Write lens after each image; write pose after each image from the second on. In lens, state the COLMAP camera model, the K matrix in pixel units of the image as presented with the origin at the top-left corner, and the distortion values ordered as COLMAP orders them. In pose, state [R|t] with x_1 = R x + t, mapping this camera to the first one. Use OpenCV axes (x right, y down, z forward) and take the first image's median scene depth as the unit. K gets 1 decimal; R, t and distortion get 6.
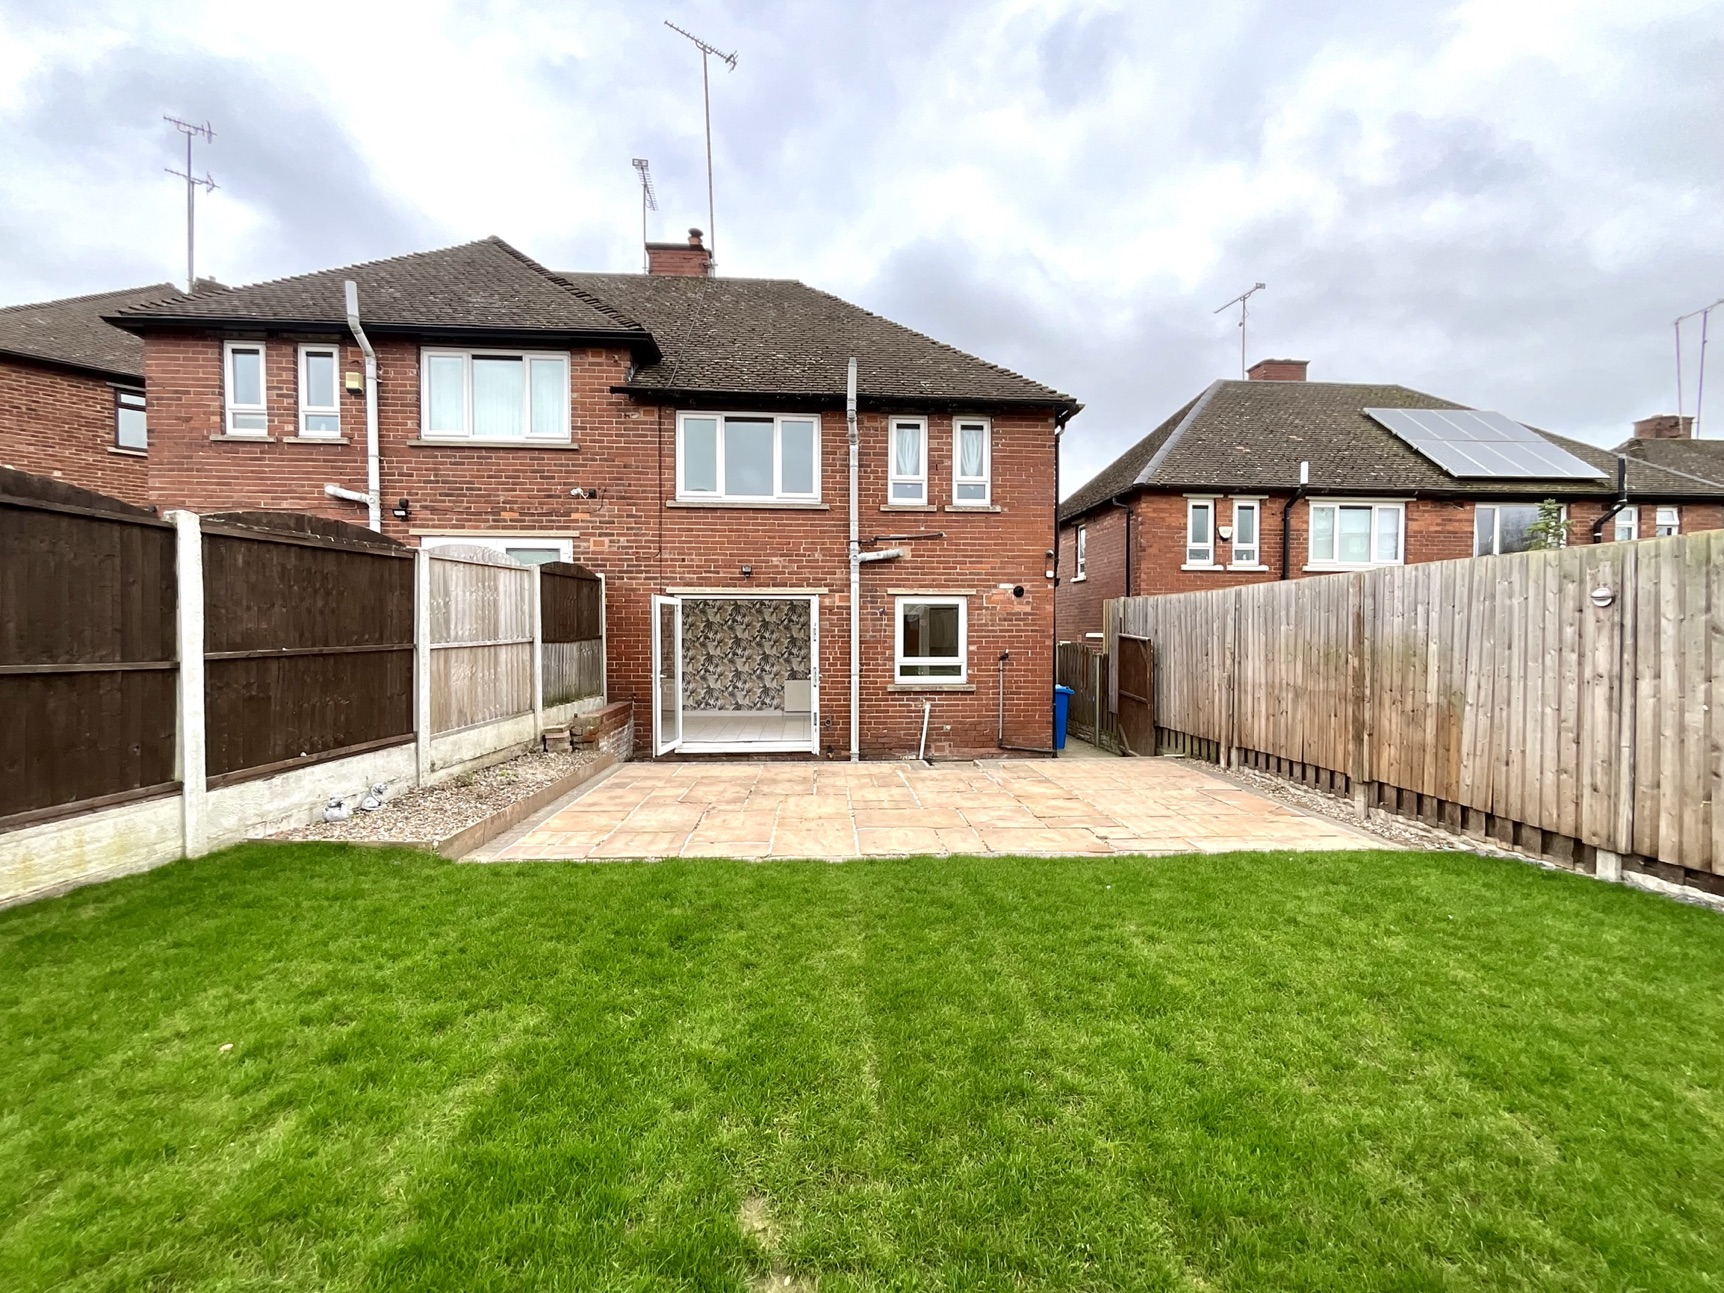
lens RADIAL K [[697.2, 0, 856.4], [0, 697.2, 641.0], [0, 0, 1]] dist [-0.004102, 0.002073]
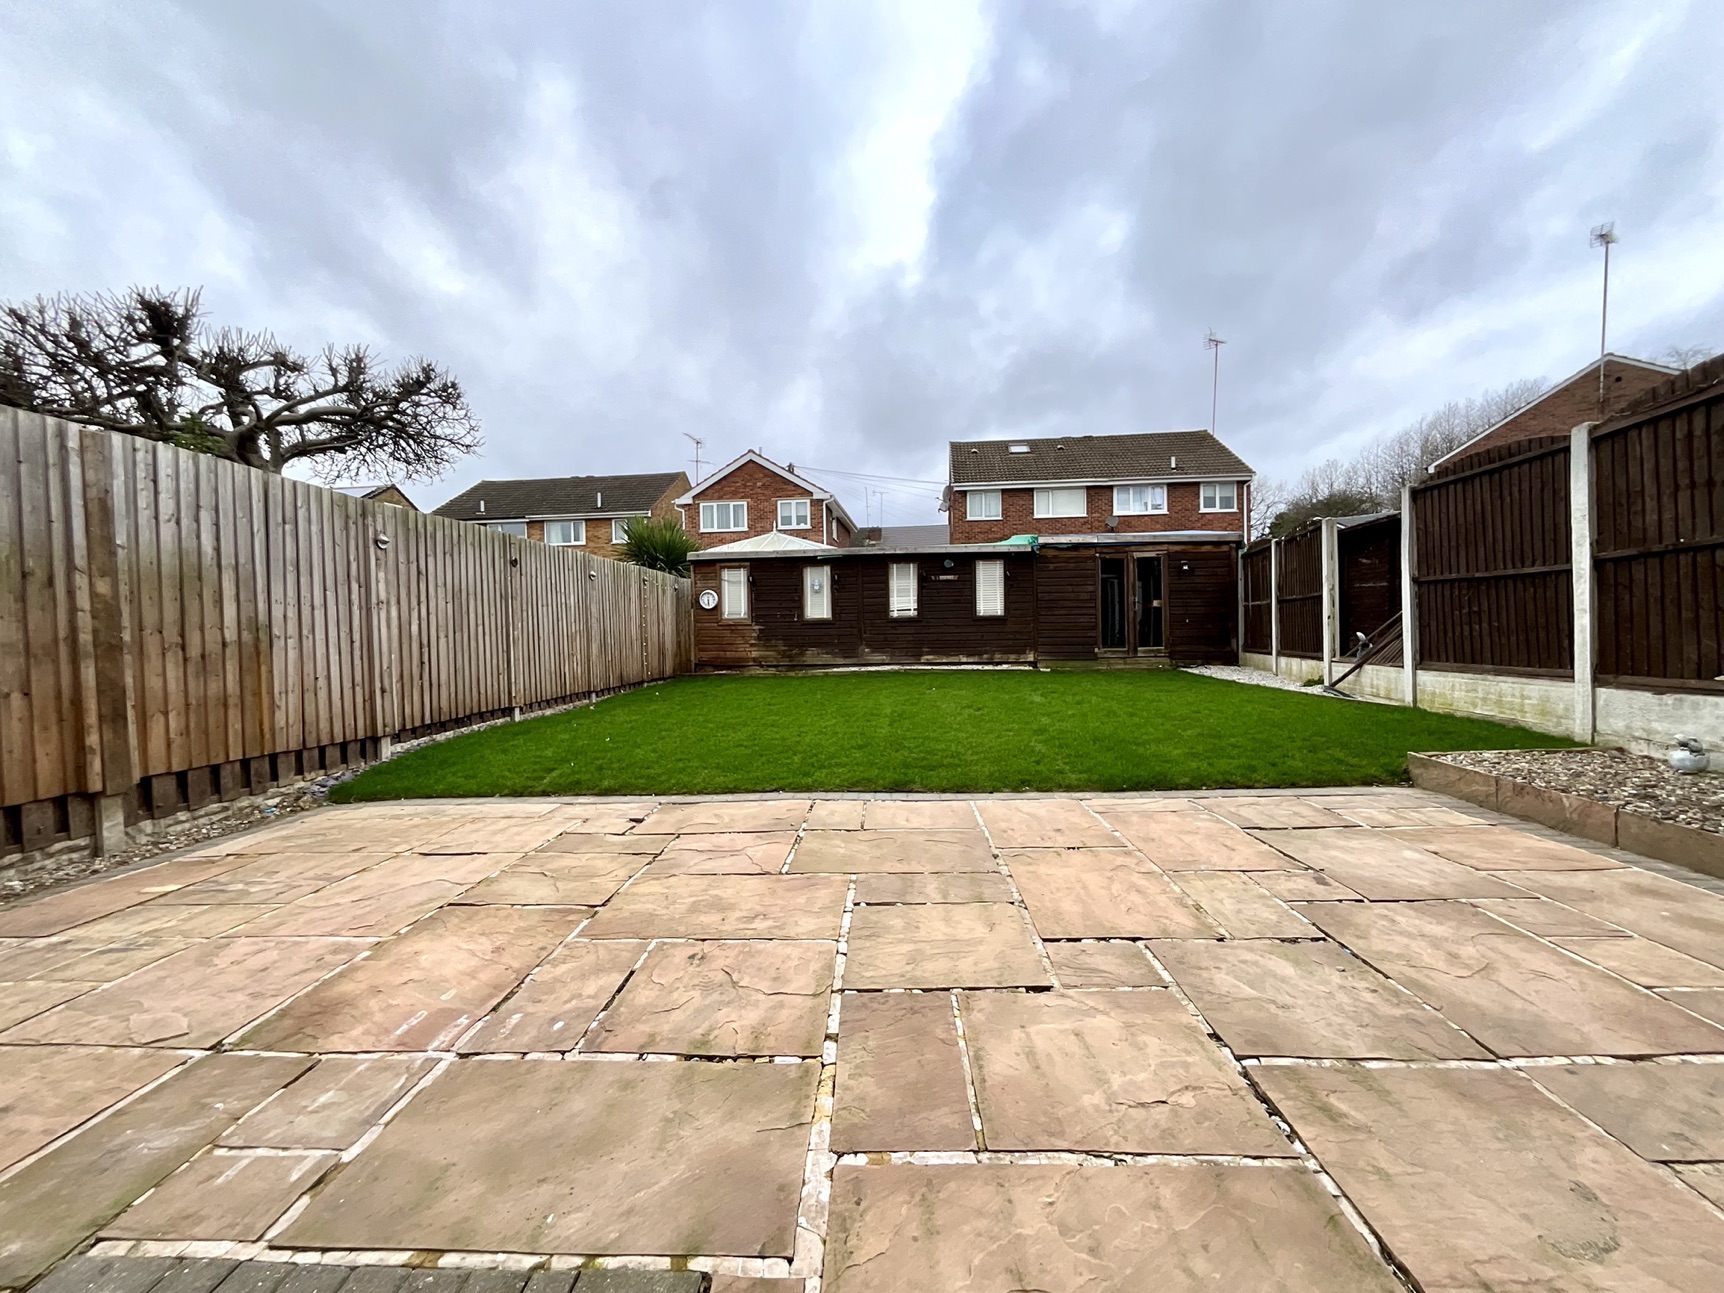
lens RADIAL K [[697.2, 0, 863.5], [0, 697.2, 654.3], [0, 0, 1]] dist [-0.004102, 0.002073]
pose [[-0.995531, 0.013062, 0.093531, 0.046061], [0.017279, 0.998863, 0.044424, 0.076233], [-0.092844, 0.045842, -0.994625, 1.598050]]
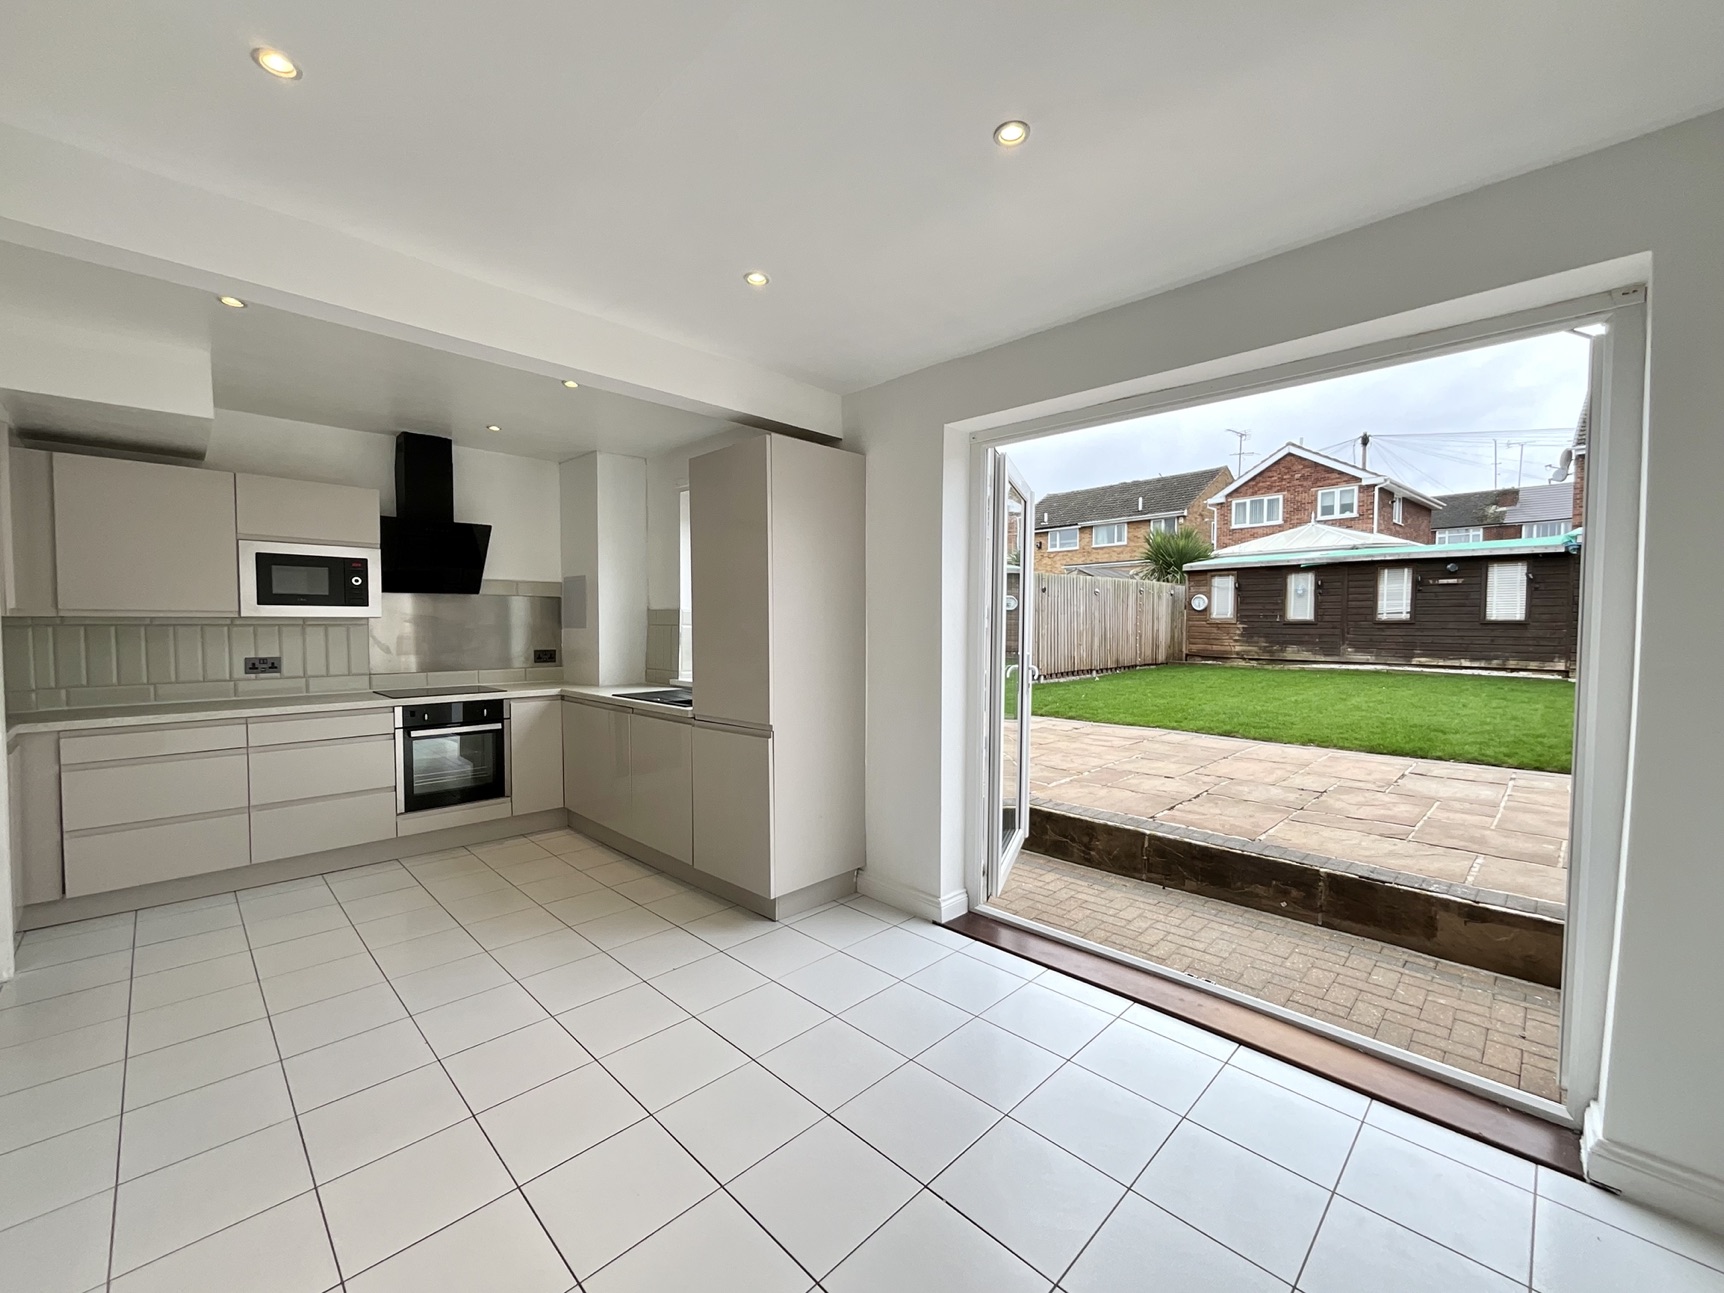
lens RADIAL K [[697.2, 0, 863.7], [0, 697.2, 645.8], [0, 0, 1]] dist [-0.004102, 0.002073]
pose [[-0.656323, -0.030082, 0.753880, -0.466561], [0.008231, 0.998860, 0.047024, 0.021747], [-0.754435, 0.037068, -0.655327, 2.225527]]
